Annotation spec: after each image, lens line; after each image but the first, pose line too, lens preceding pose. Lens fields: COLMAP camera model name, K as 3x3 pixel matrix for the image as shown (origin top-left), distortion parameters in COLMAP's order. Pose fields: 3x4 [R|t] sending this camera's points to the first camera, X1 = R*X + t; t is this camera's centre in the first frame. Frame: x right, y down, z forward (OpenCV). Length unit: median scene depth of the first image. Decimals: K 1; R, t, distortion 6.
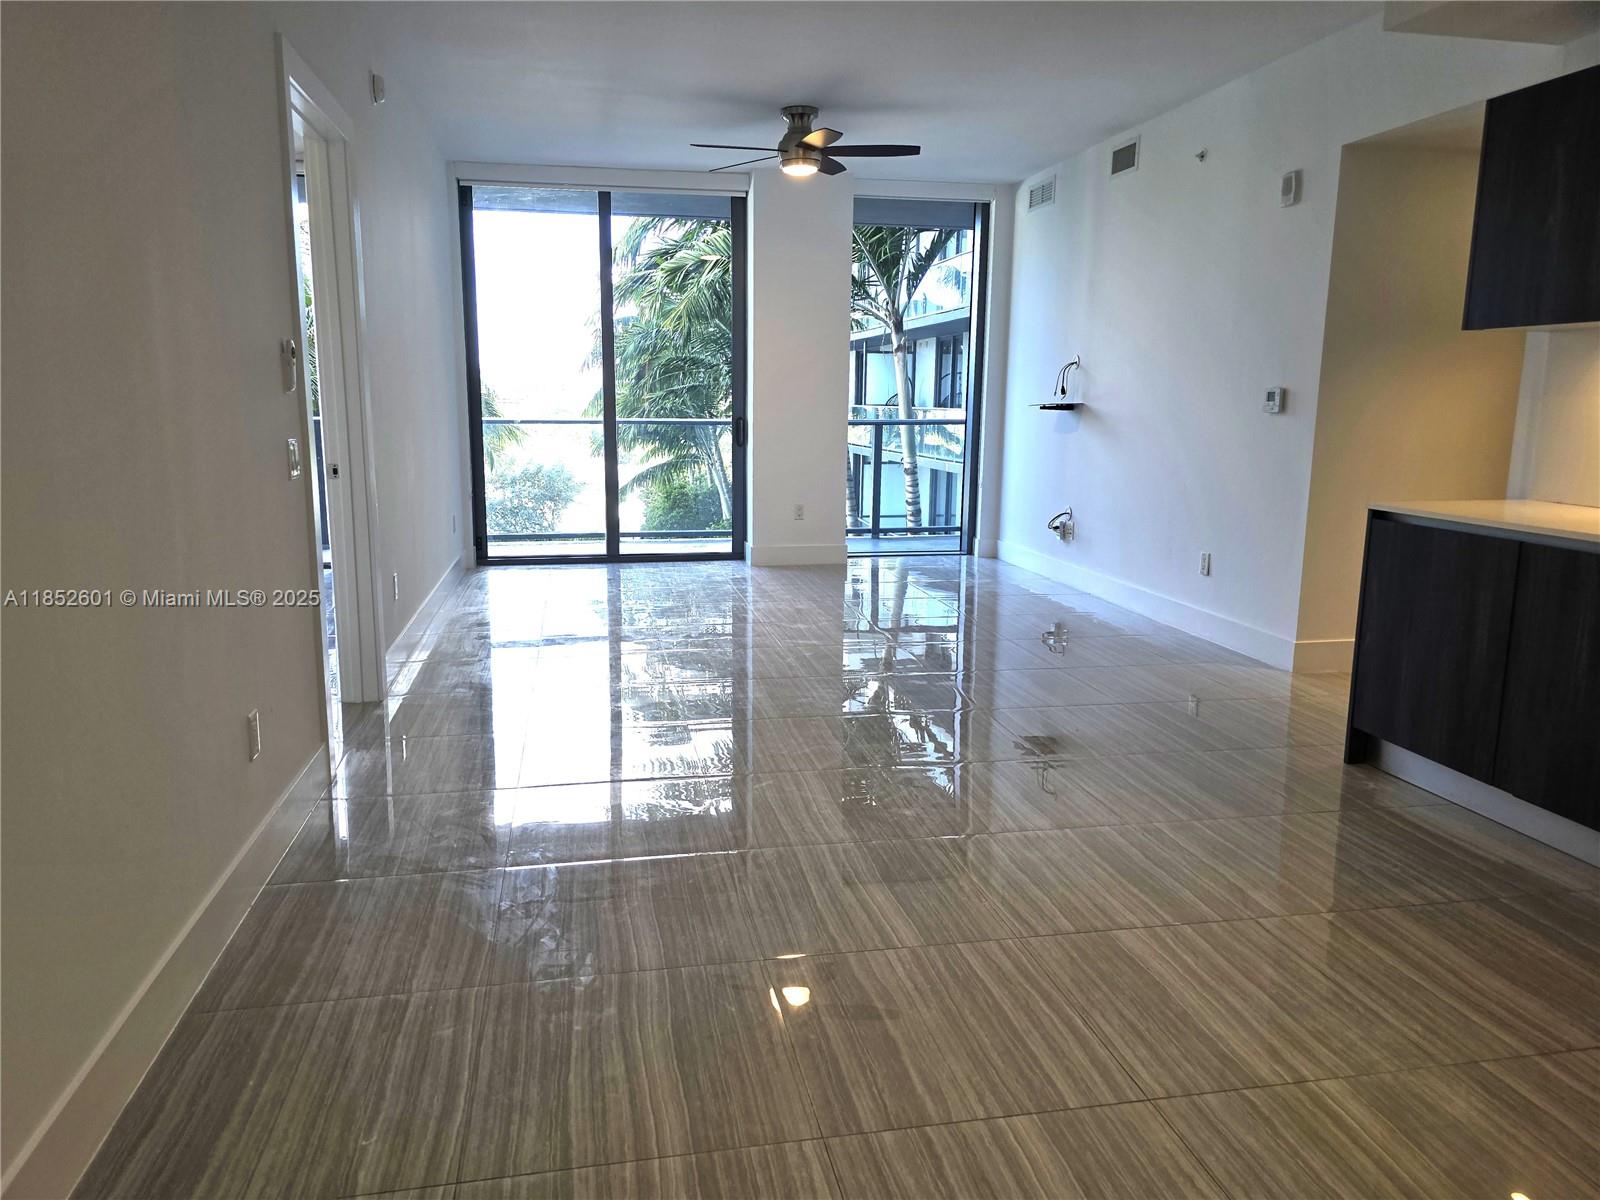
lens RADIAL K [[1100.6, 0, 801.1], [0, 1100.6, 593.4], [0, 0, 1]] dist [0.022902, 0.003058]
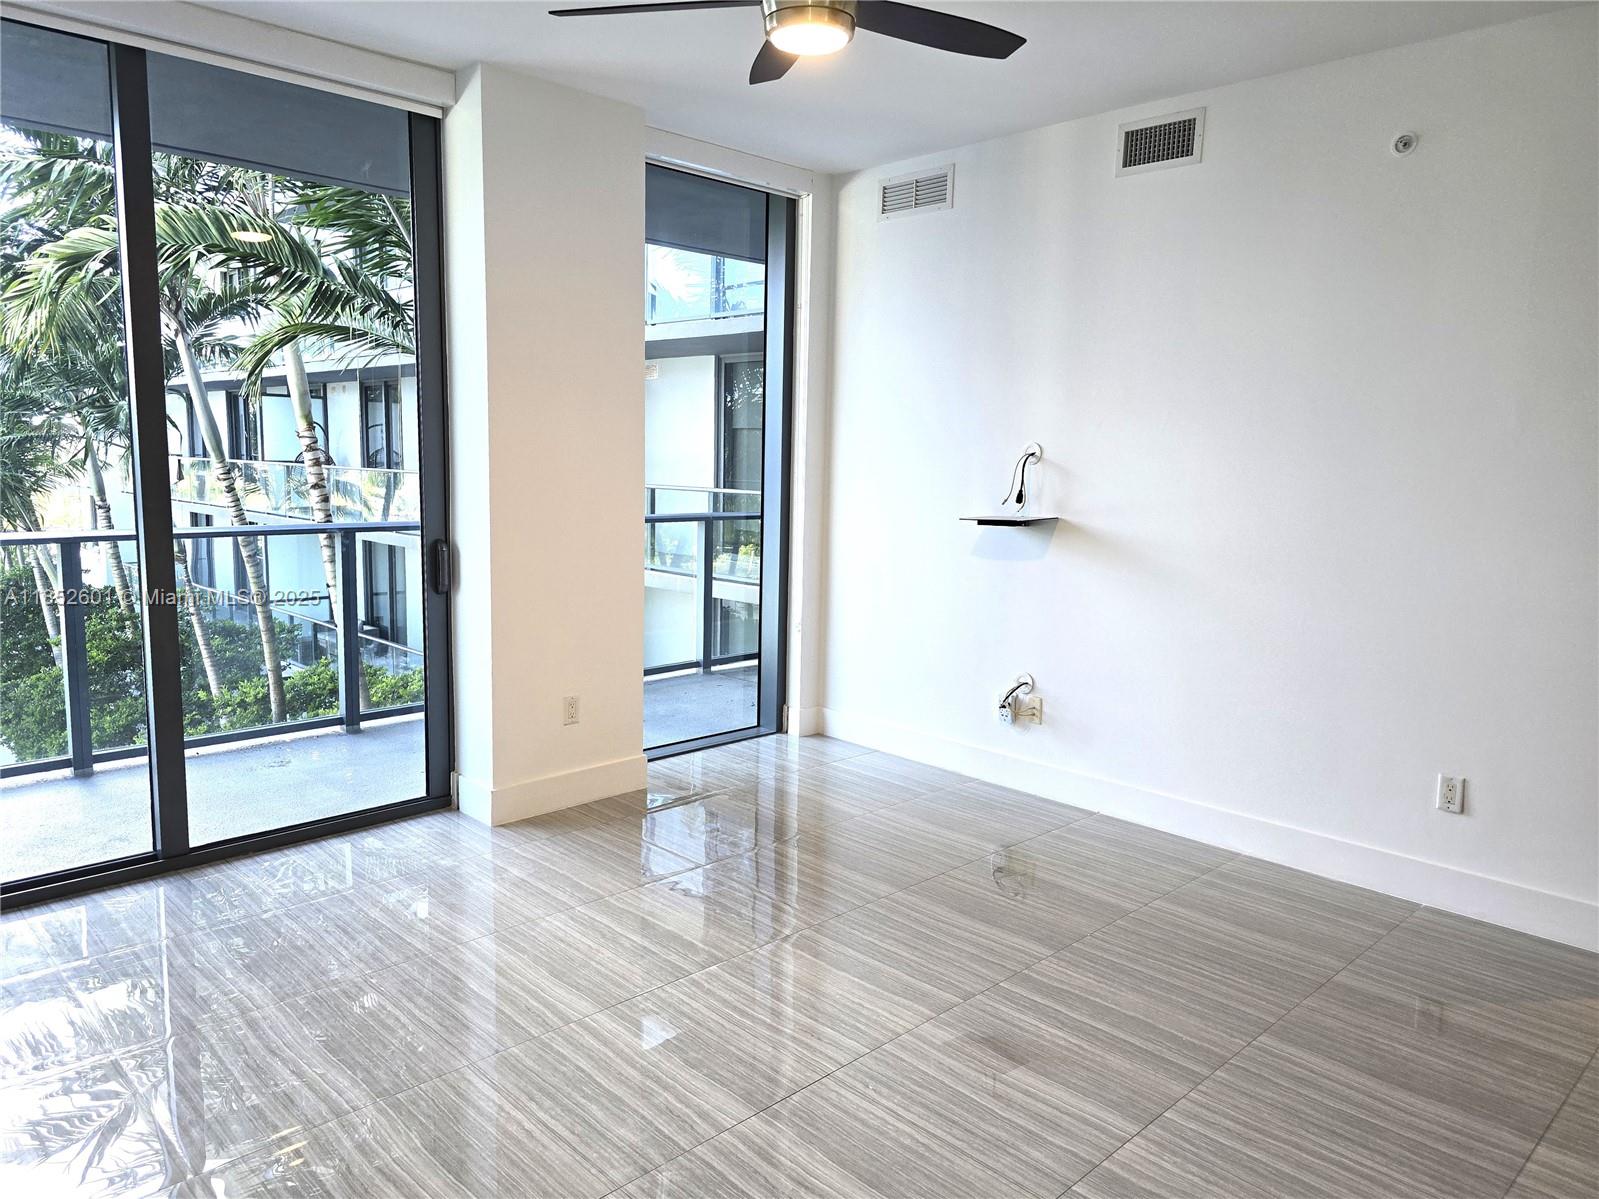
lens RADIAL K [[1099.9, 0, 786.9], [0, 1099.9, 606.8], [0, 0, 1]] dist [0.022902, 0.003058]
pose [[0.844536, -0.063217, 0.531754, -0.201301], [0.079087, 0.996842, -0.007098, -0.114367], [-0.529626, 0.048049, 0.846869, 0.481820]]
